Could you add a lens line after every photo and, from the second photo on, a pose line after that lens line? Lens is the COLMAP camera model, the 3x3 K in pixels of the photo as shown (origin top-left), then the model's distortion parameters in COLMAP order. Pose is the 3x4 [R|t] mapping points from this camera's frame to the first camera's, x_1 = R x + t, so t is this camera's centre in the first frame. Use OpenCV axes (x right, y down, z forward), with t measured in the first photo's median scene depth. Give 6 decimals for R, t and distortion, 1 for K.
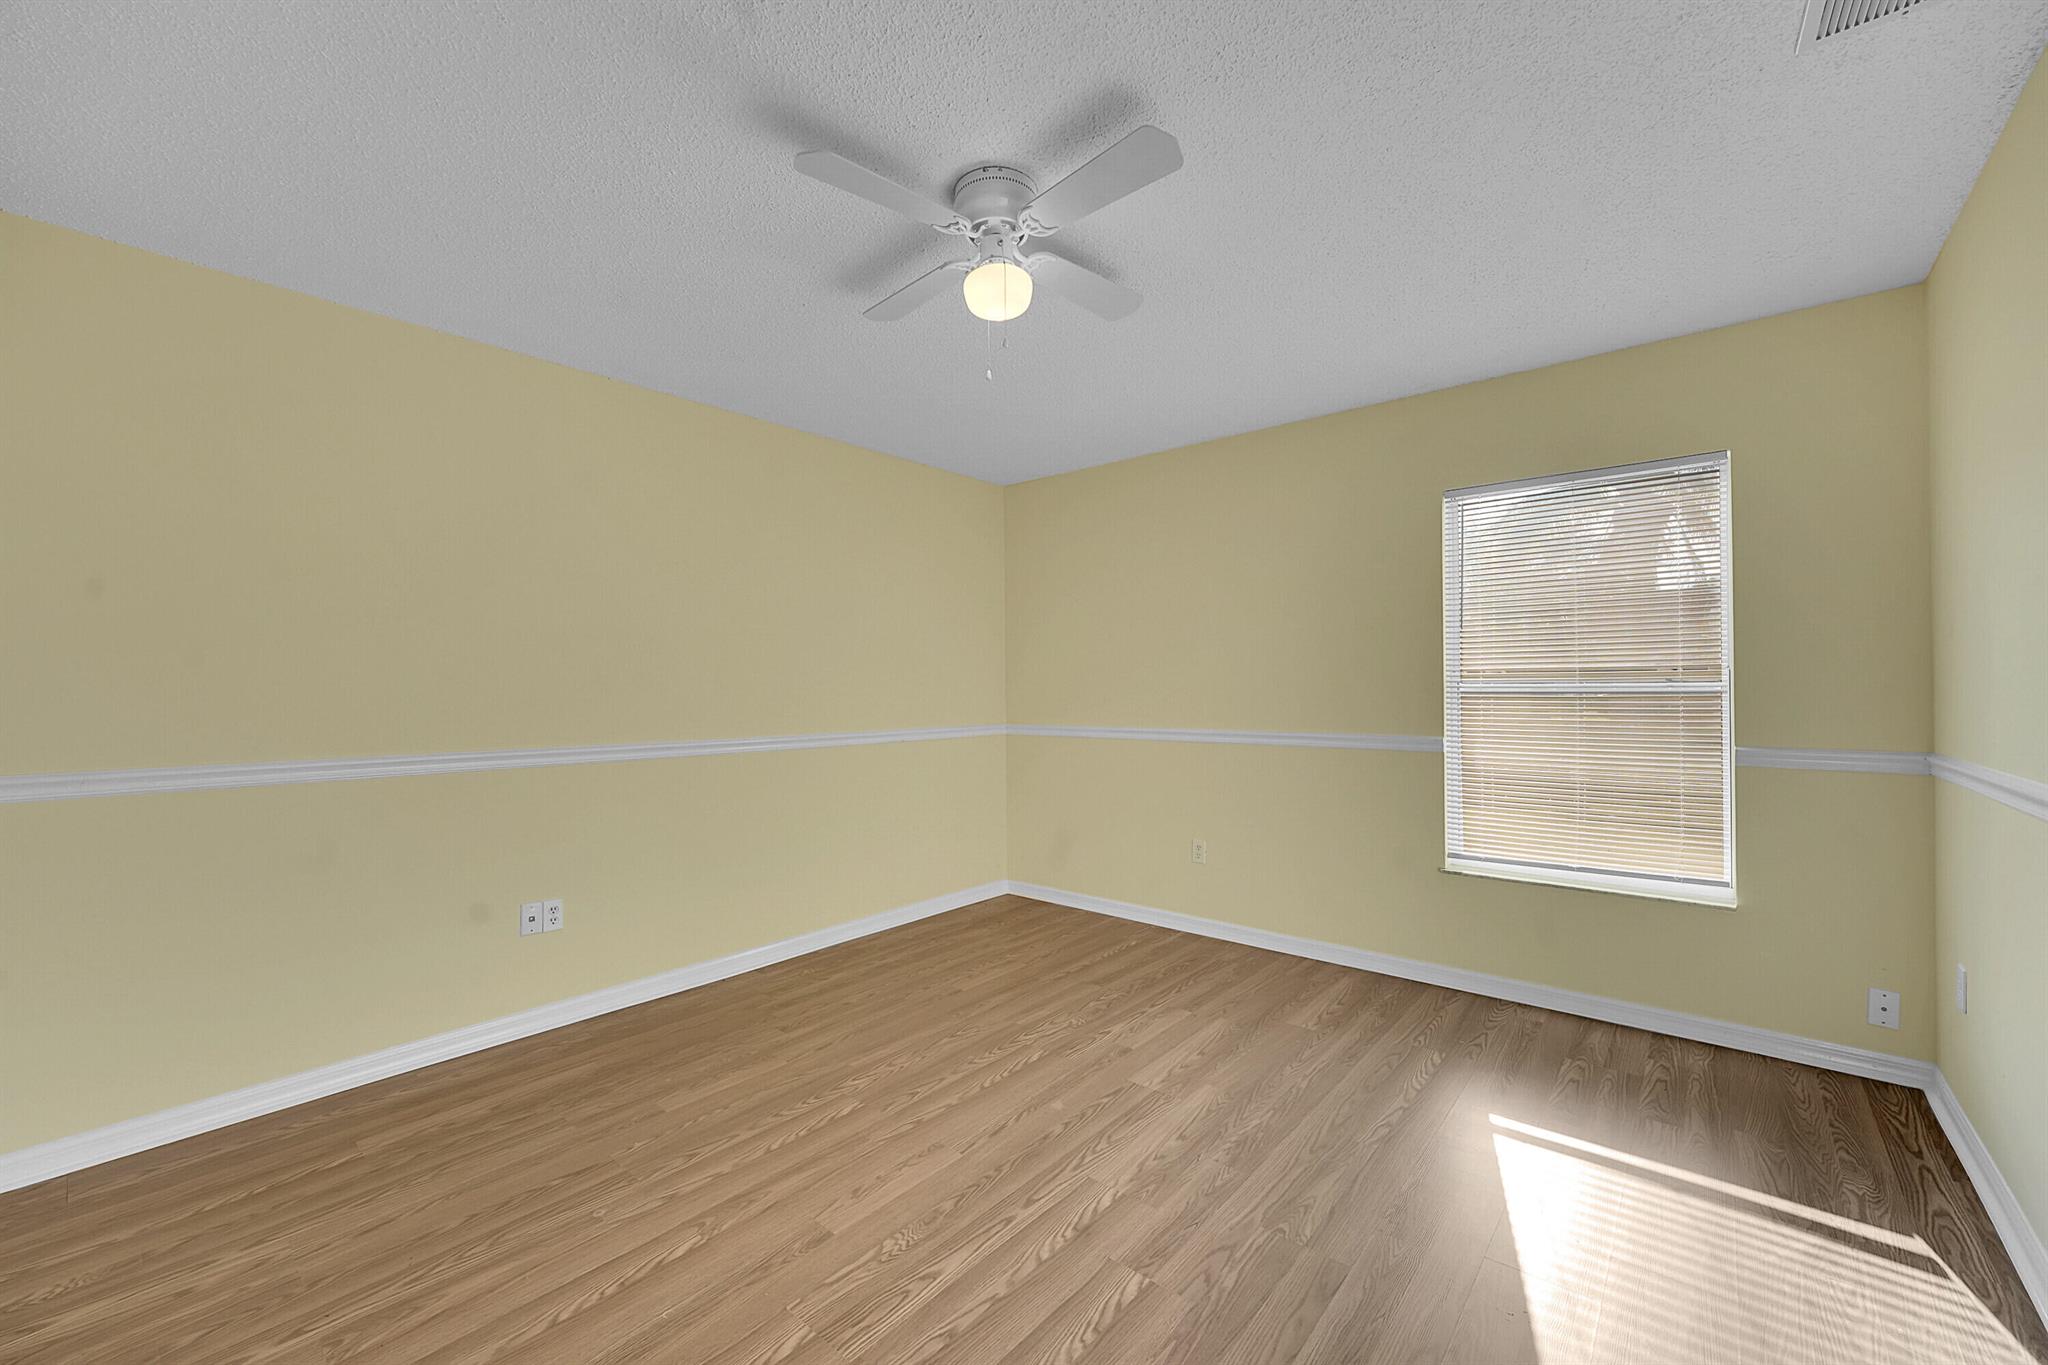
lens RADIAL K [[818.2, 0, 1024.0], [0, 818.2, 682.5], [0, 0, 1]] dist [-0.002983, -0.000497]
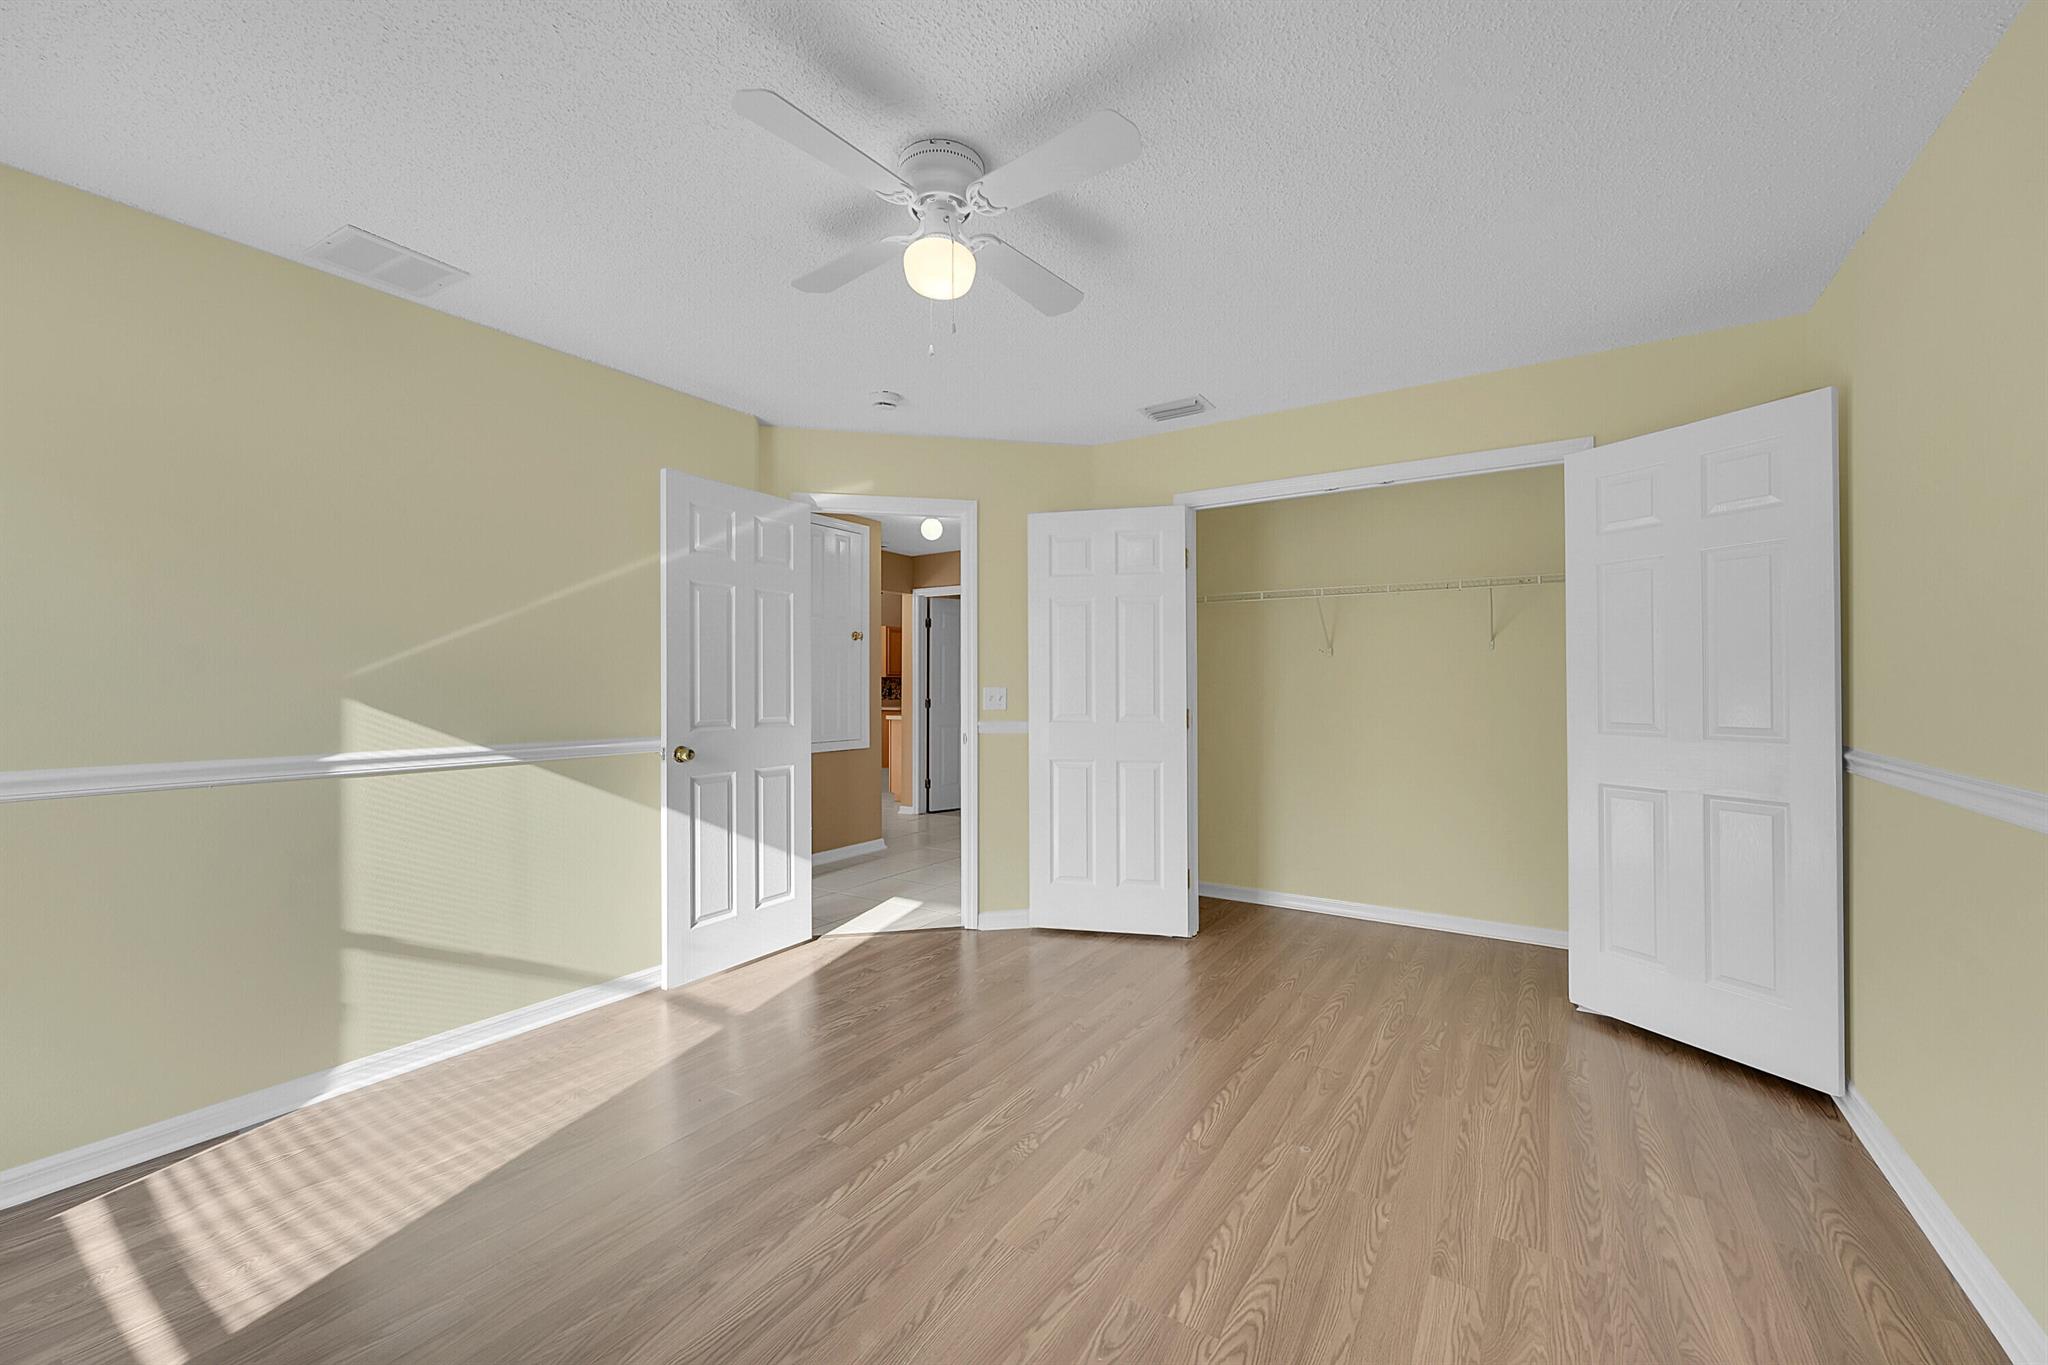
lens RADIAL K [[818.2, 0, 1024.0], [0, 818.2, 682.5], [0, 0, 1]] dist [-0.002983, -0.000497]
pose [[-0.991345, 0.007855, -0.131046, 0.000187], [0.009236, 0.999908, -0.009934, 0.019629], [0.130956, -0.011058, -0.991327, 2.055923]]
